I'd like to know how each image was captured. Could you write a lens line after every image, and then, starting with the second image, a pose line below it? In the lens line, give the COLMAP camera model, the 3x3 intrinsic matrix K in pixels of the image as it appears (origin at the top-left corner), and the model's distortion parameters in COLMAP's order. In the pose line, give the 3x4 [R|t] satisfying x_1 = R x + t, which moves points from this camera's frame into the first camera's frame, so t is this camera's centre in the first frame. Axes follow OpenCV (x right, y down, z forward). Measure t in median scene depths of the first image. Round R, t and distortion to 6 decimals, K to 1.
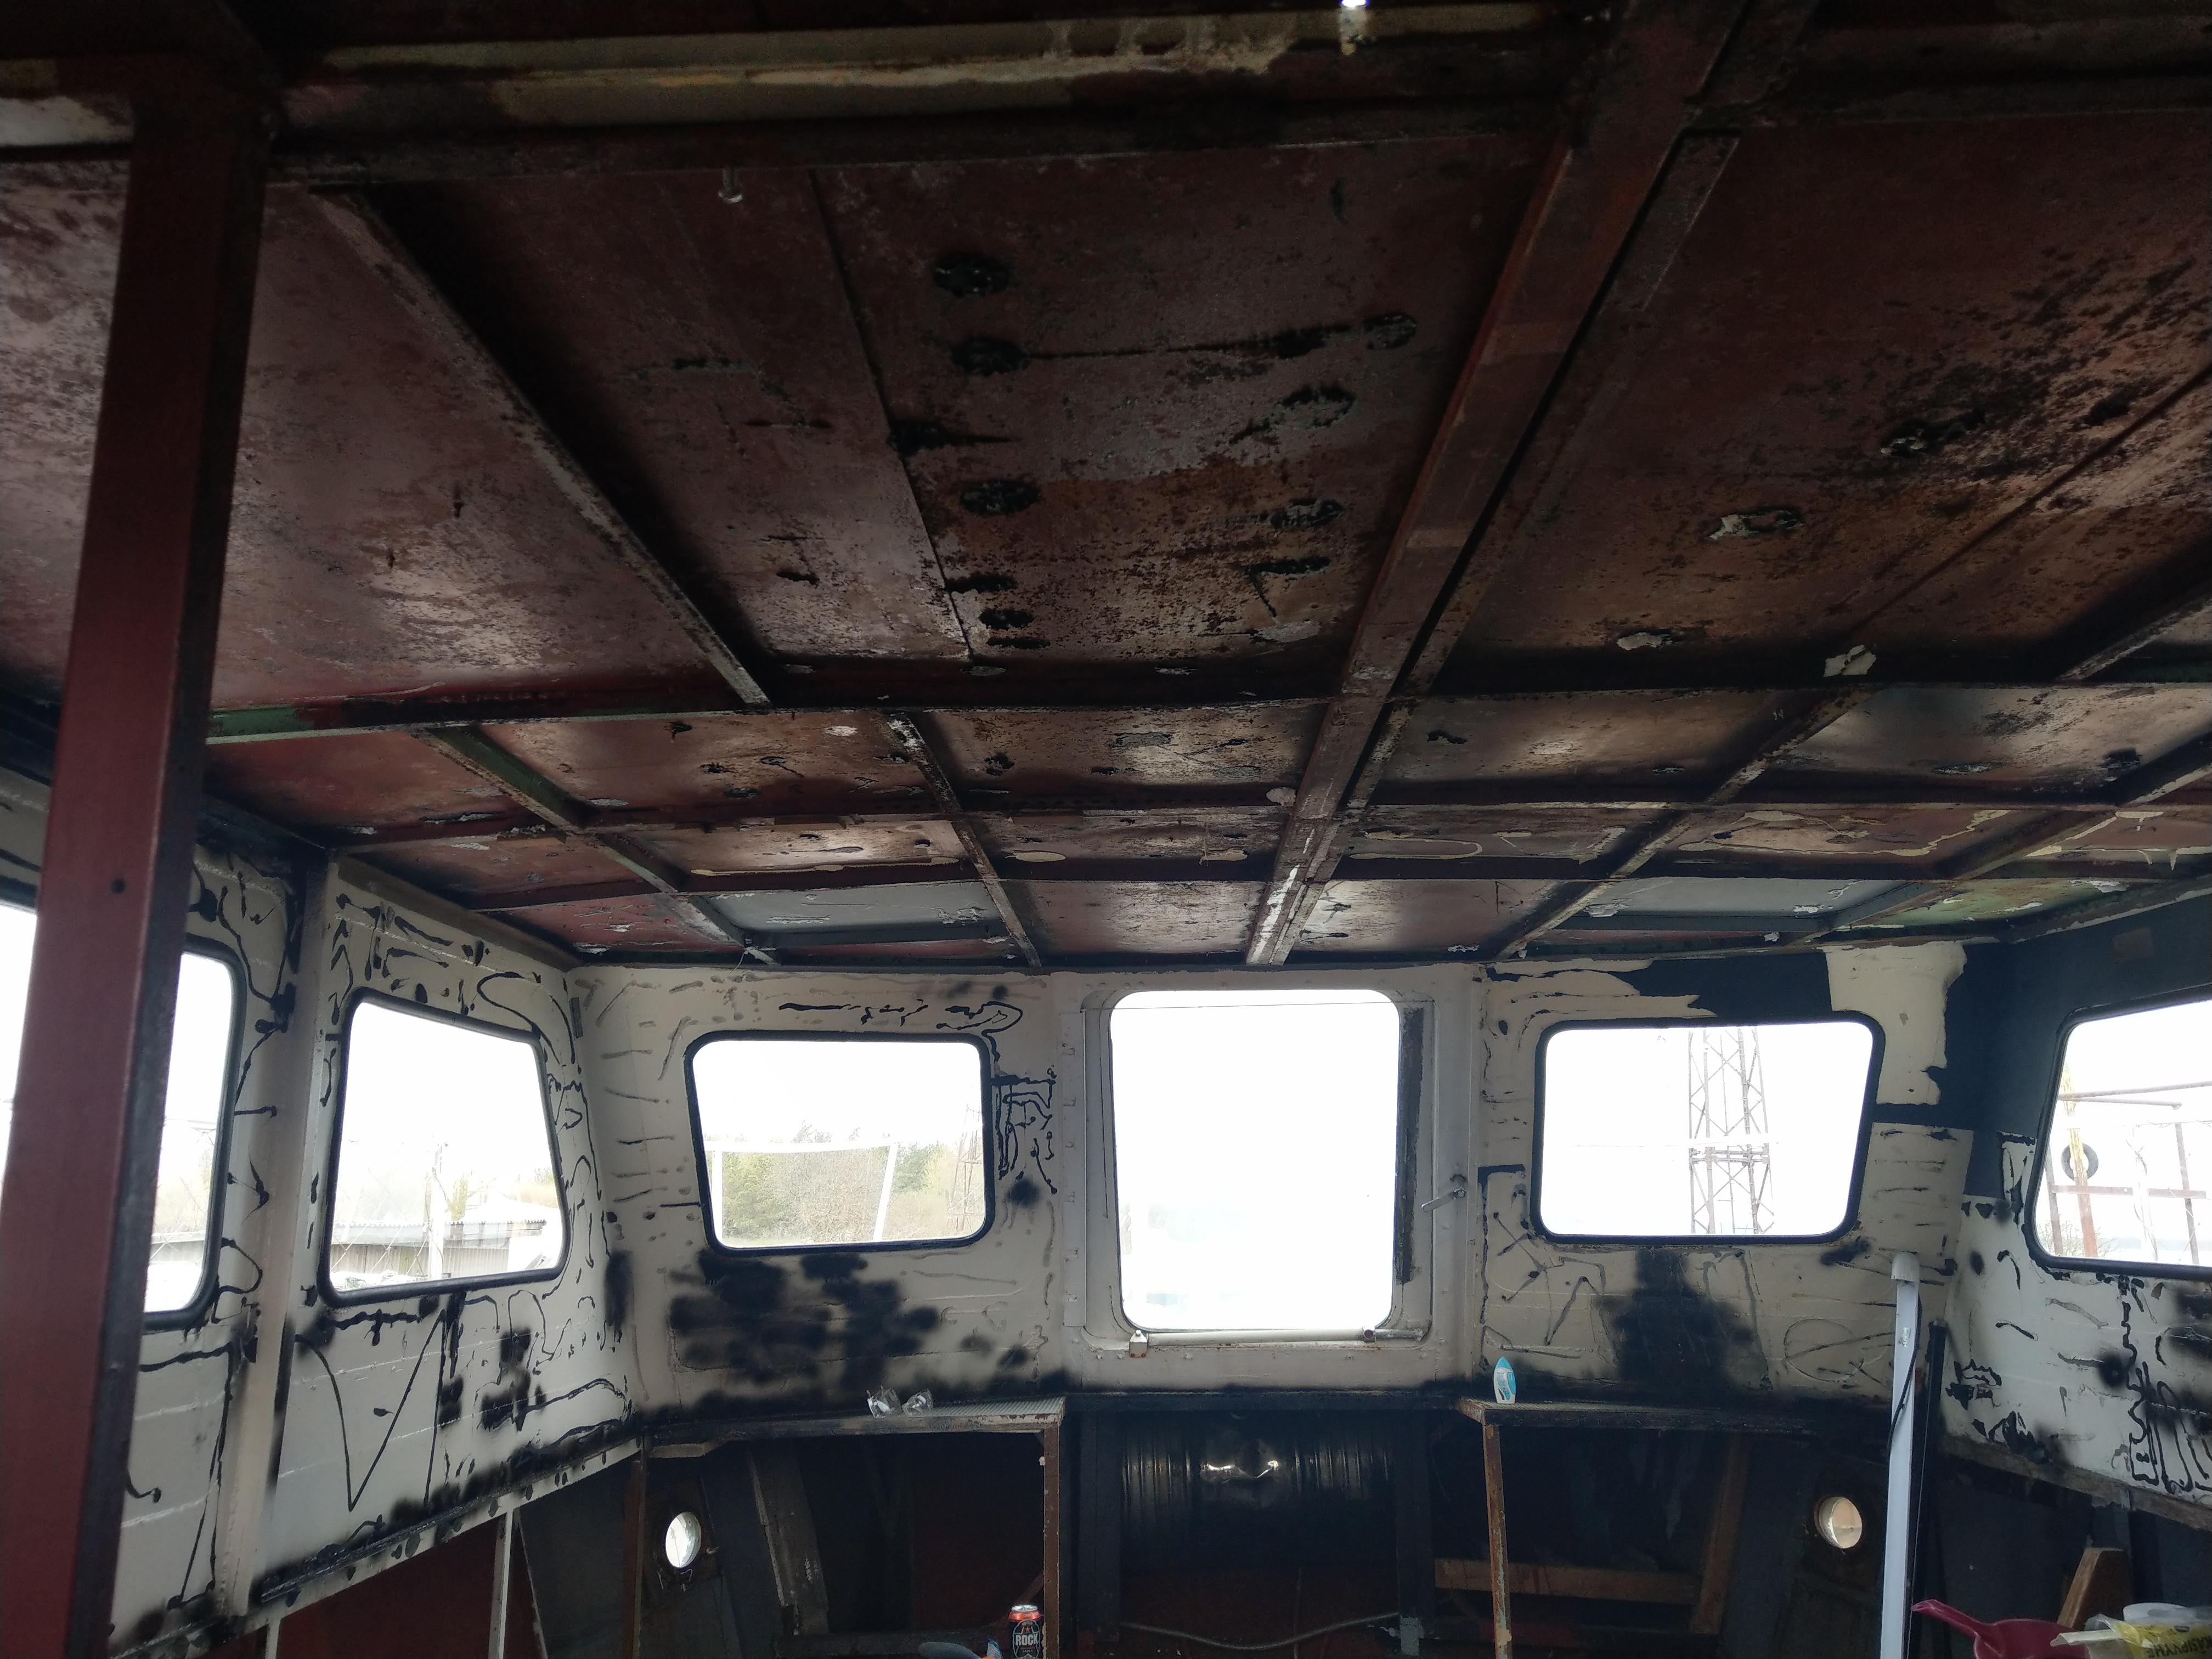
lens RADIAL K [[1676.8, 0, 1066.8], [0, 1676.8, 796.3], [0, 0, 1]] dist [0.010302, -0.010306]
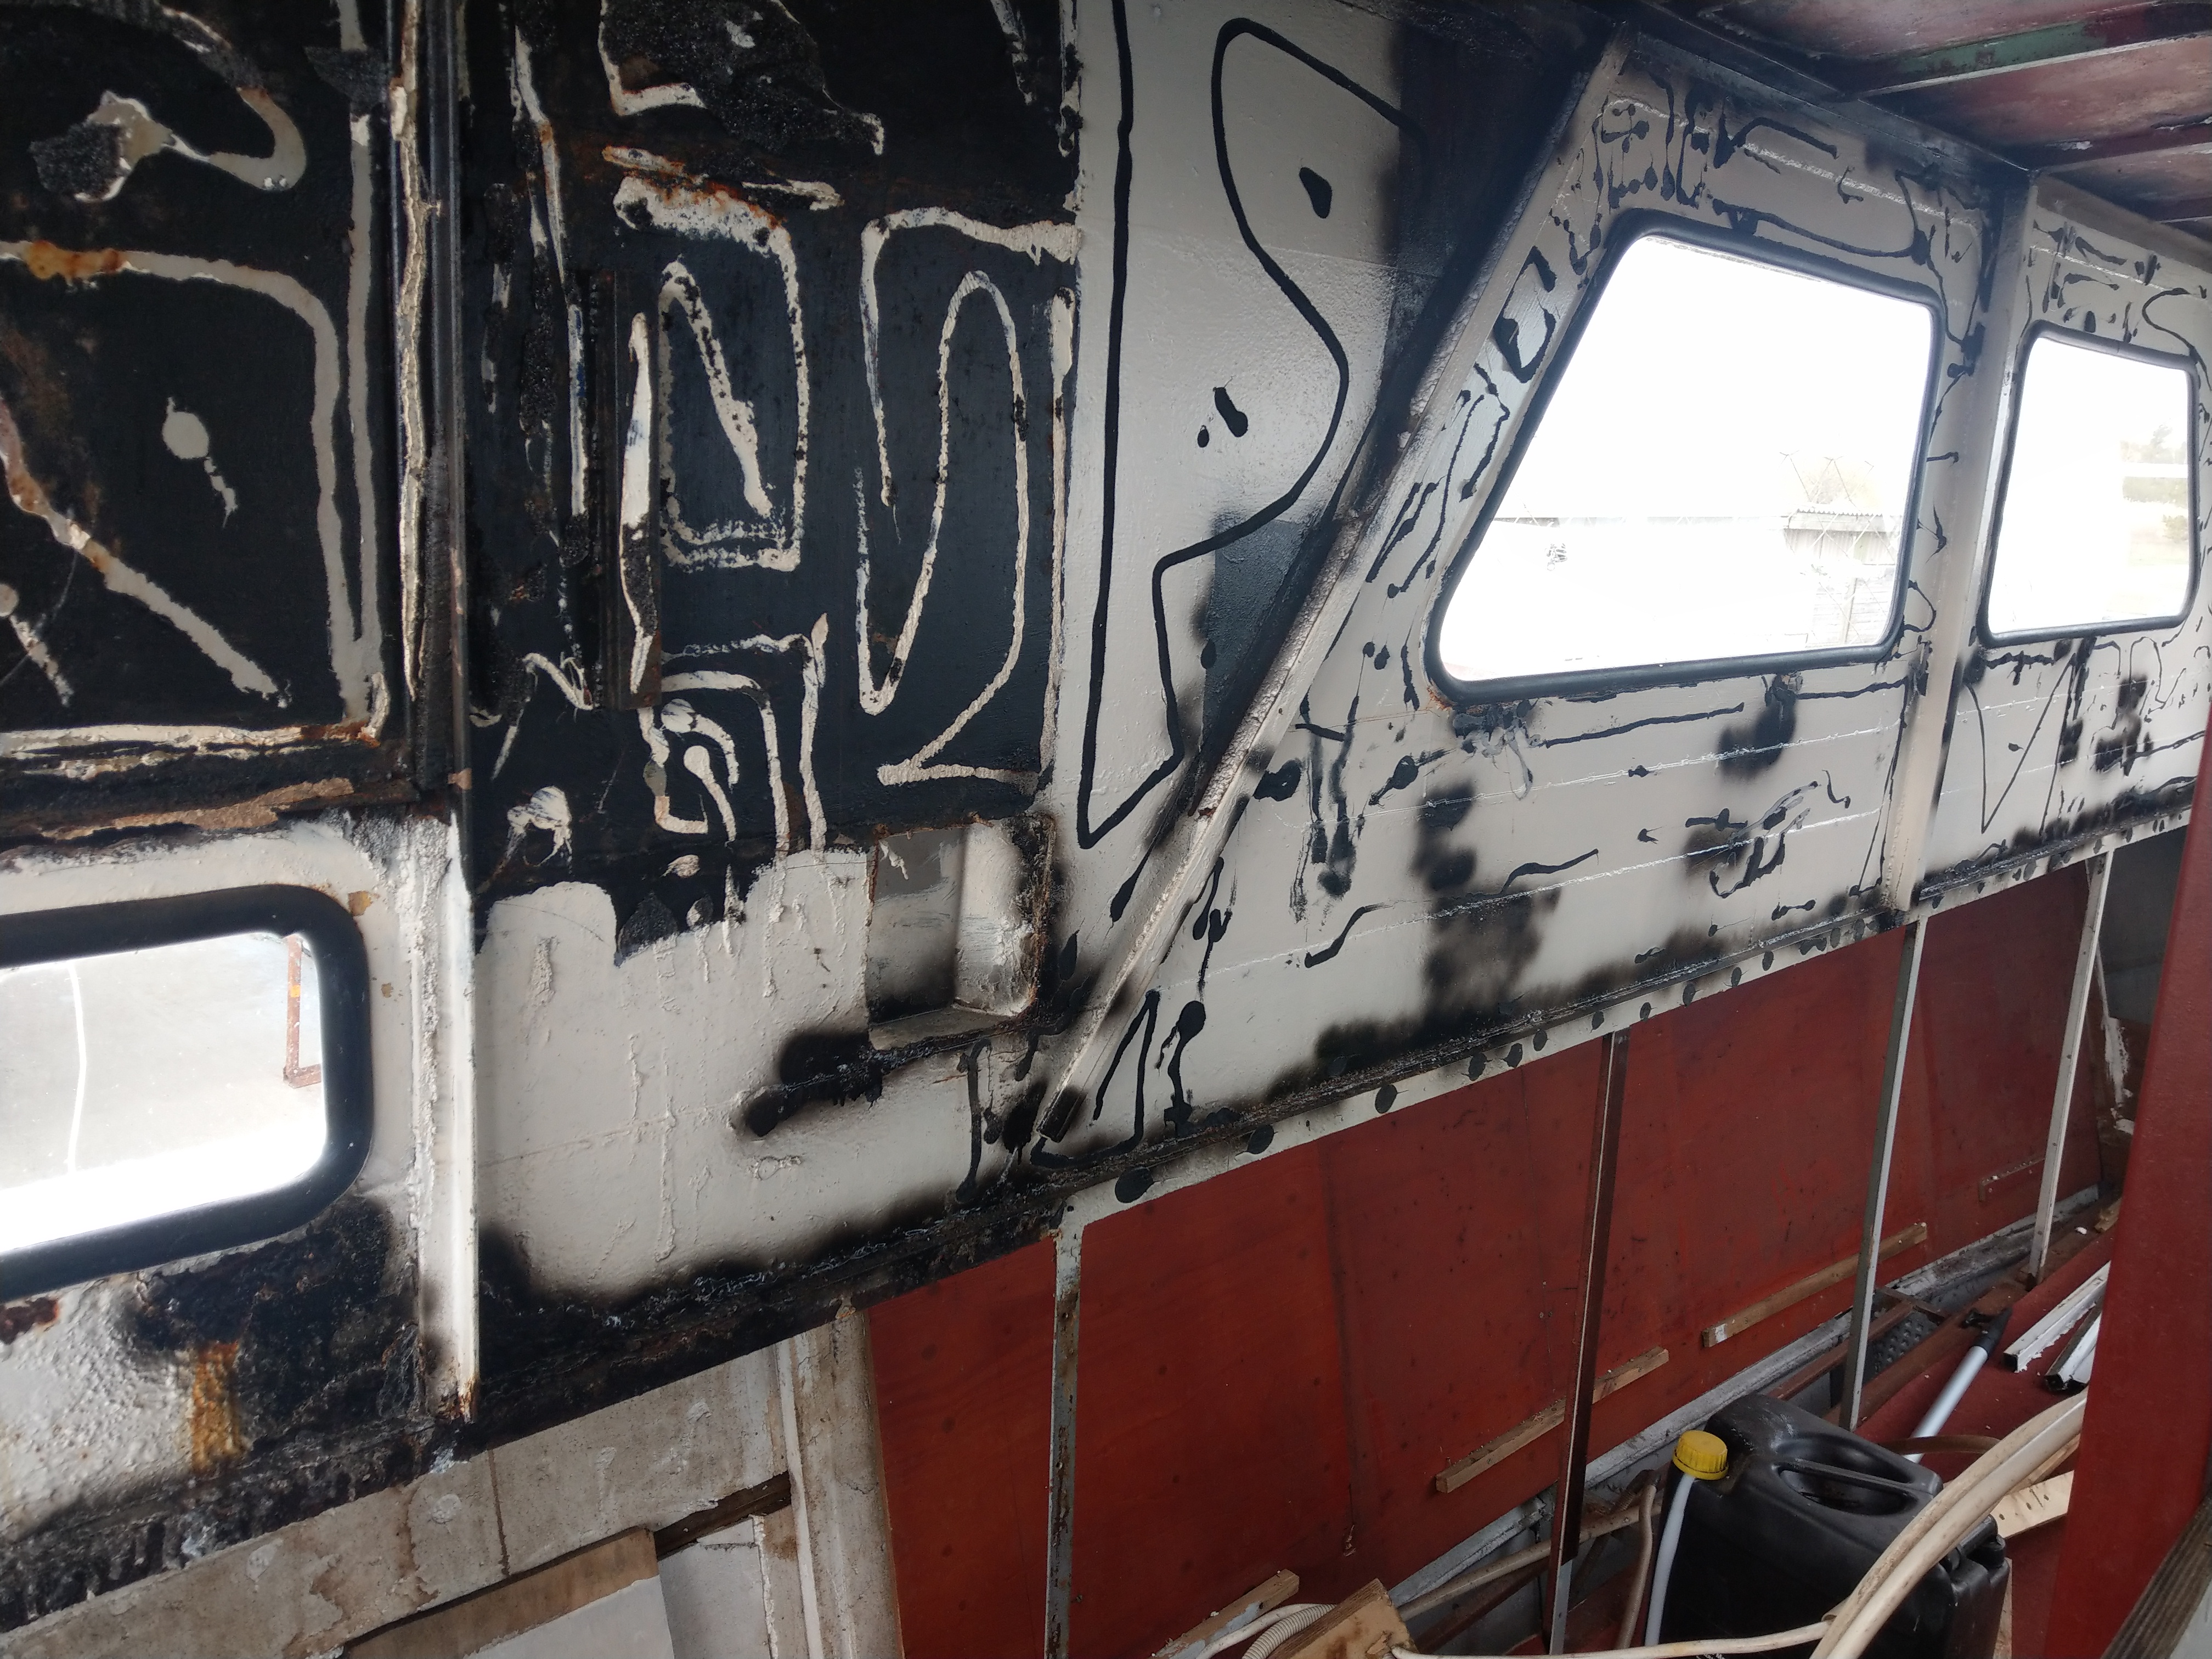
lens RADIAL K [[1676.8, 0, 1066.8], [0, 1676.8, 796.3], [0, 0, 1]] dist [0.010302, -0.010306]
pose [[0.708151, 0.182850, -0.681973, -0.111626], [0.114547, 0.923337, 0.366507, -0.044485], [0.696707, -0.337660, 0.632918, -0.054235]]
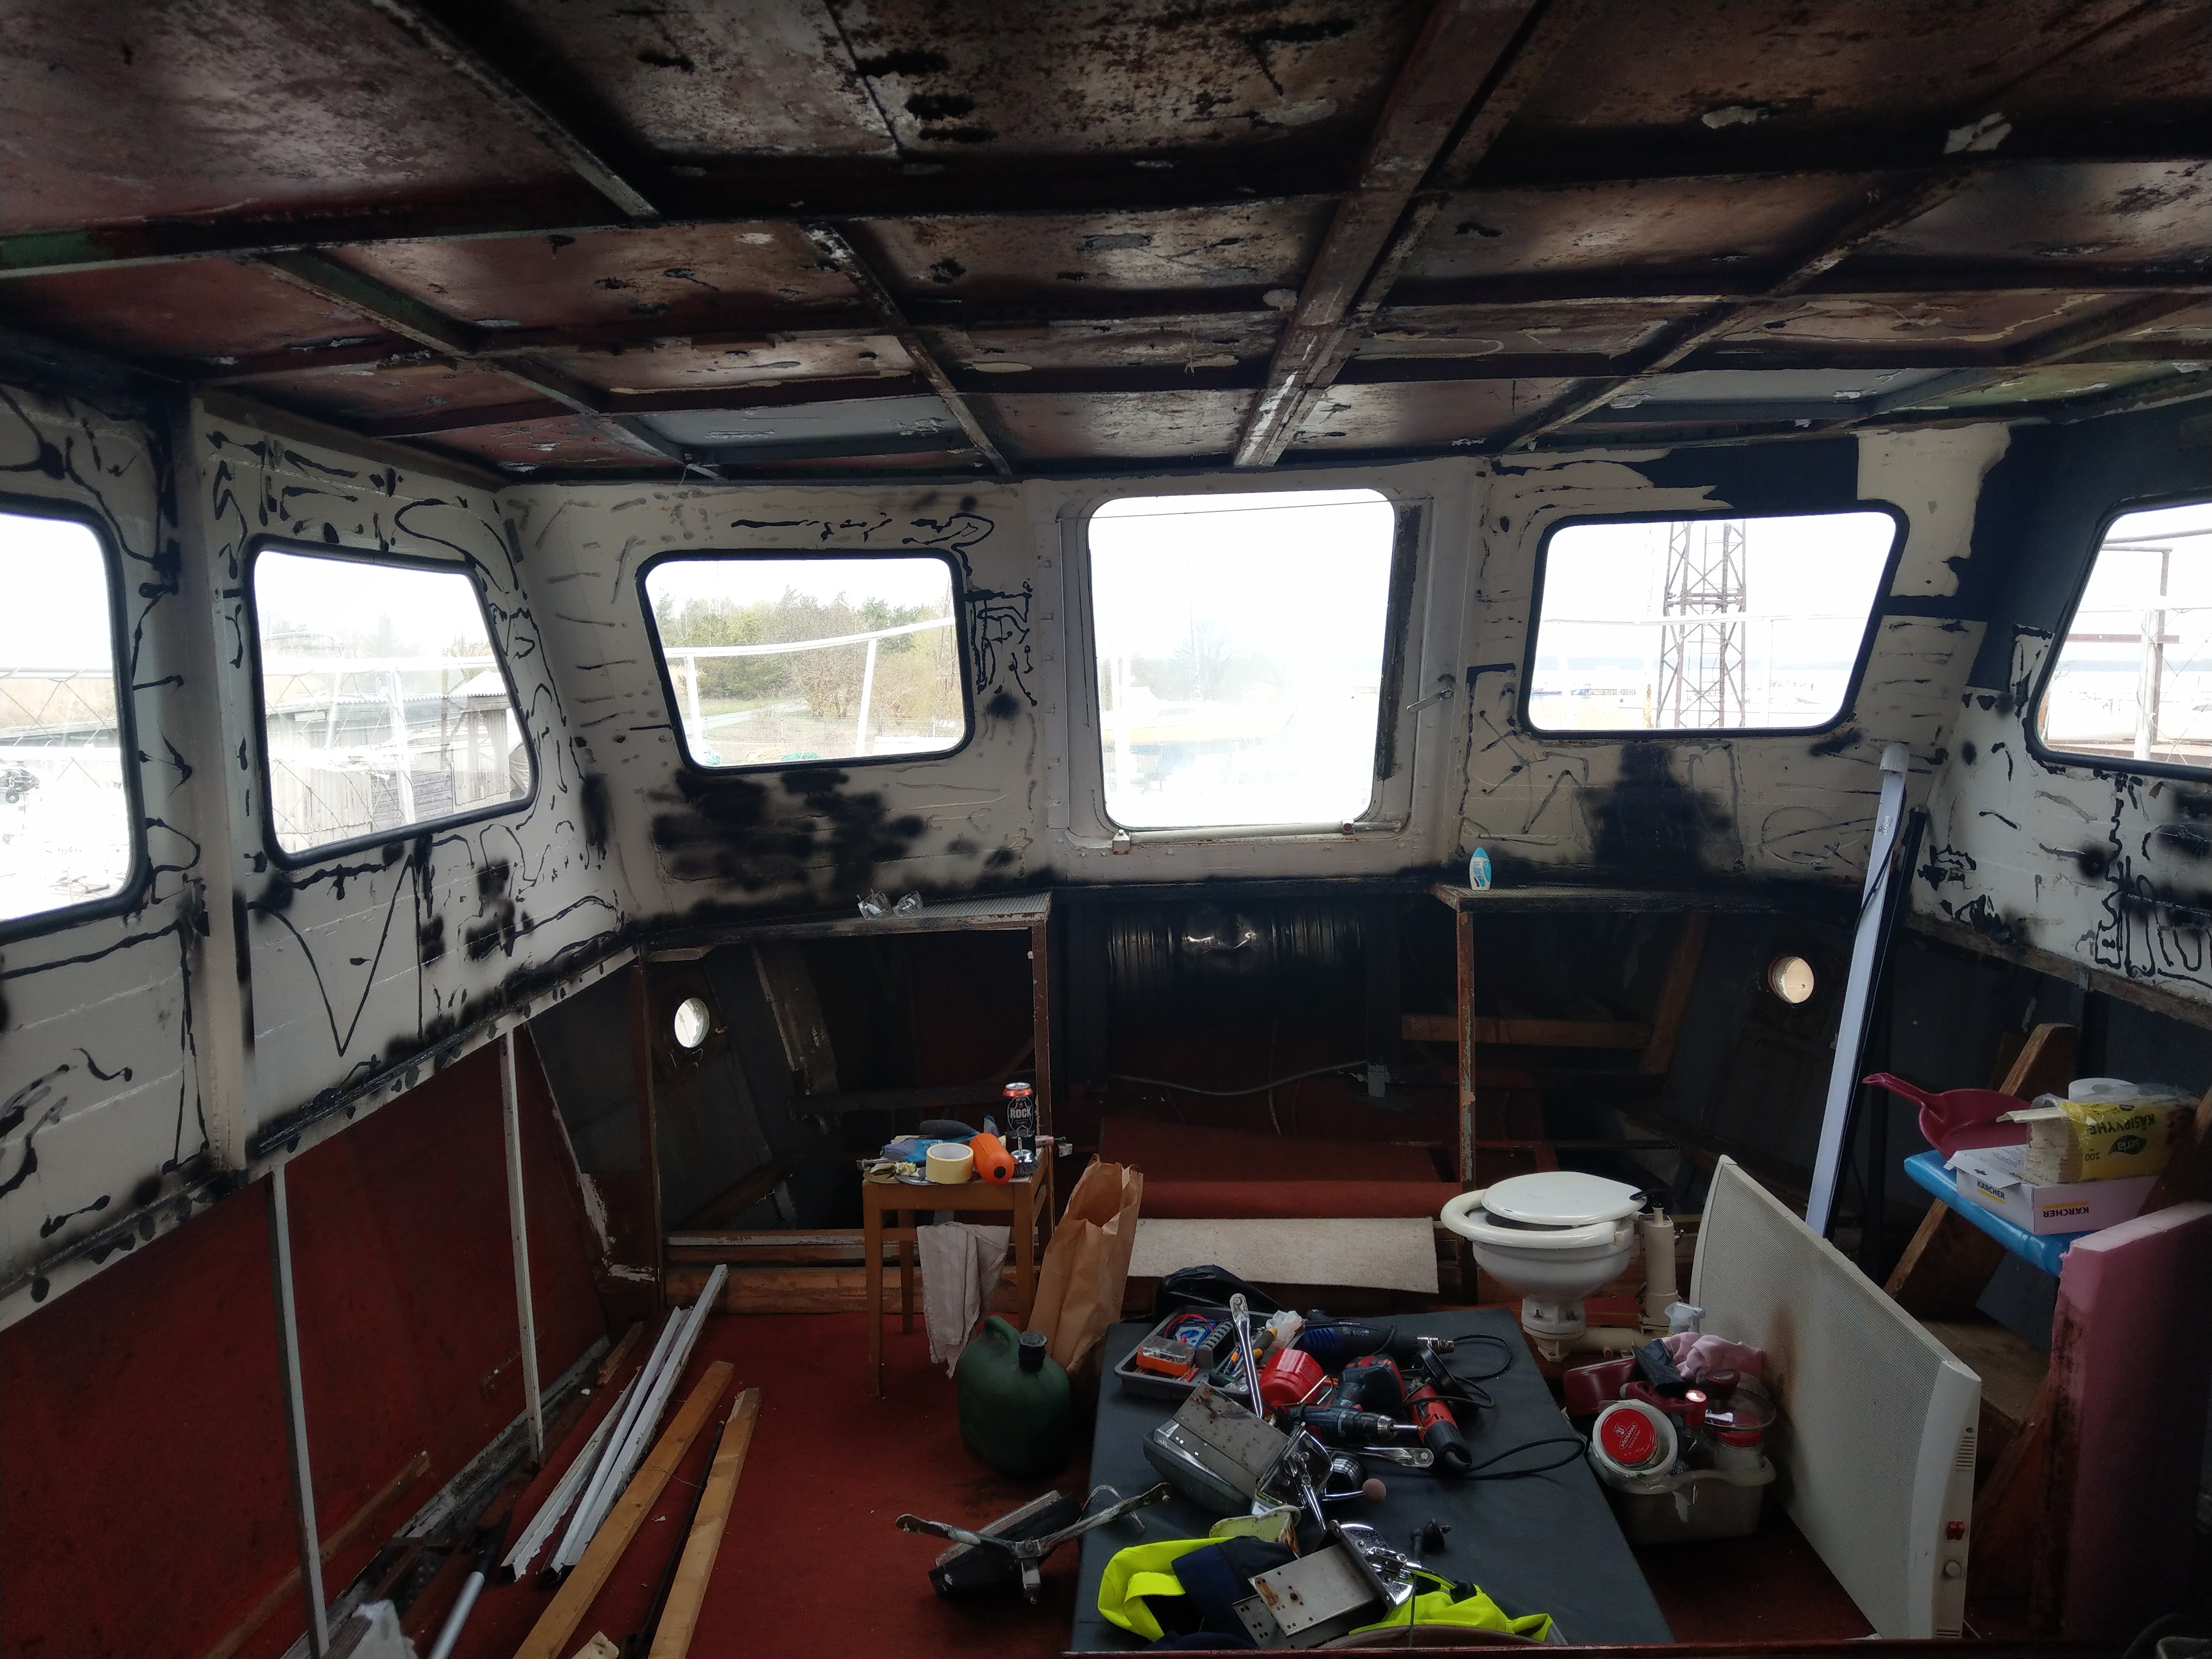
lens RADIAL K [[1675.4, 0, 1076.5], [0, 1675.4, 820.1], [0, 0, 1]] dist [0.021971, -0.032857]
pose [[0.999579, -0.026505, 0.011802, 0.005192], [0.021127, 0.943726, 0.330052, -0.029143], [-0.019886, -0.329664, 0.943889, 0.082377]]
